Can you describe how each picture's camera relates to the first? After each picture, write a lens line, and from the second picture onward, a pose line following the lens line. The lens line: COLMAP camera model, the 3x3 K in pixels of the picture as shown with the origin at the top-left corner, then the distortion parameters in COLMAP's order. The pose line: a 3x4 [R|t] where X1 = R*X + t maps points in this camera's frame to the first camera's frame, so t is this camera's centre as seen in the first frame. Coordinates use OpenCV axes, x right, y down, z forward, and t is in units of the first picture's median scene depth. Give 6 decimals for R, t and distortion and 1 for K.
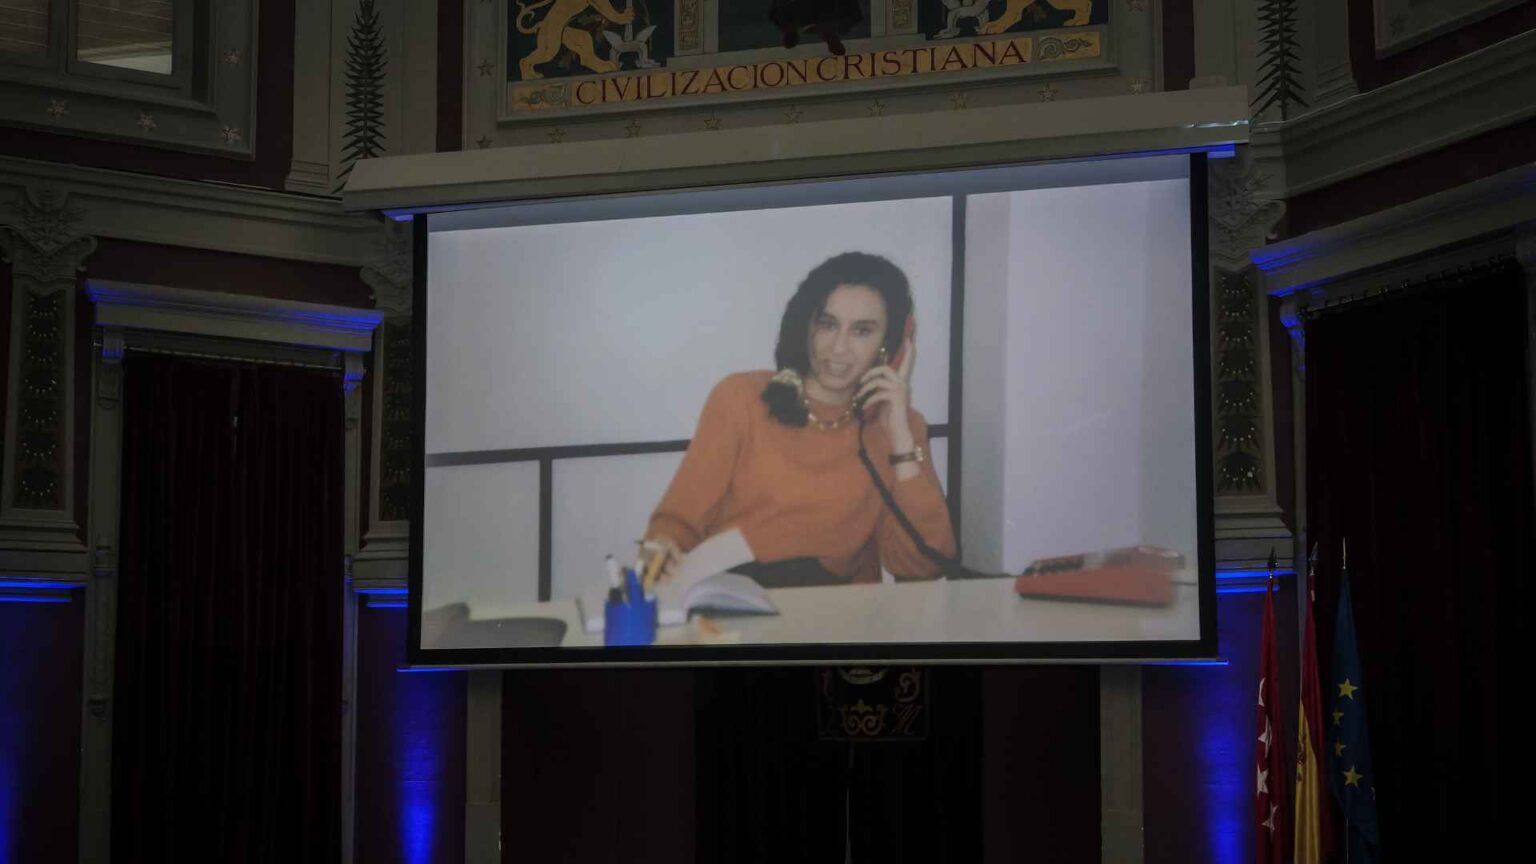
lens RADIAL K [[1892.0, 0, 782.1], [0, 1892.0, 573.7], [0, 0, 1]] dist [0.004898, 0.000000]
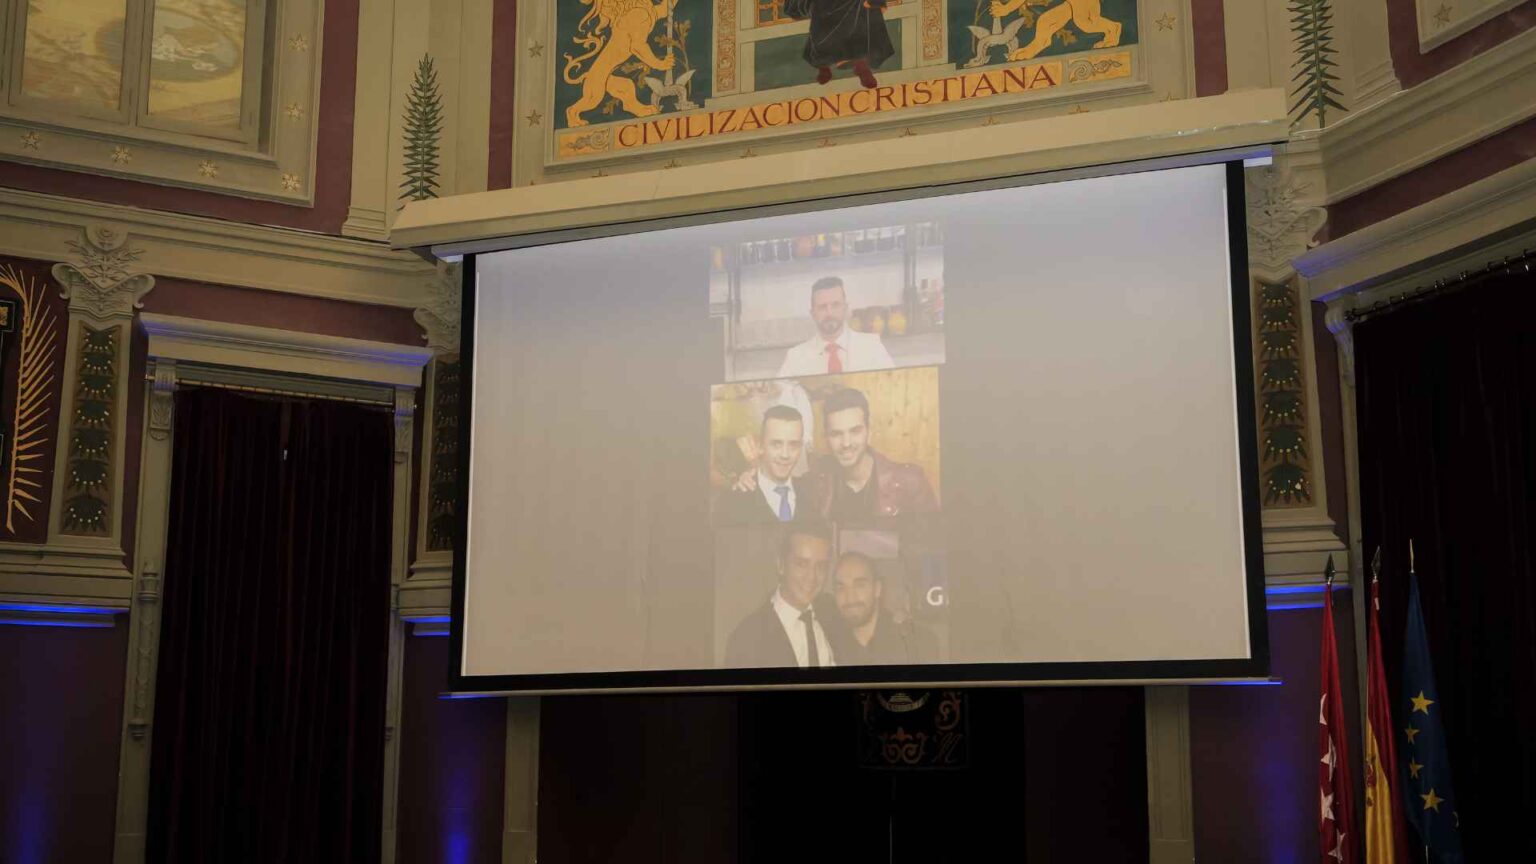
lens RADIAL K [[1543.8, 0, 776.1], [0, 1543.8, 527.9], [0, 0, 1]] dist [0.004632, 0.000000]
pose [[0.998050, -0.007843, -0.061929, 0.028800], [0.002712, 0.996586, -0.082518, 0.030331], [0.062365, 0.082189, 0.994664, 0.190449]]
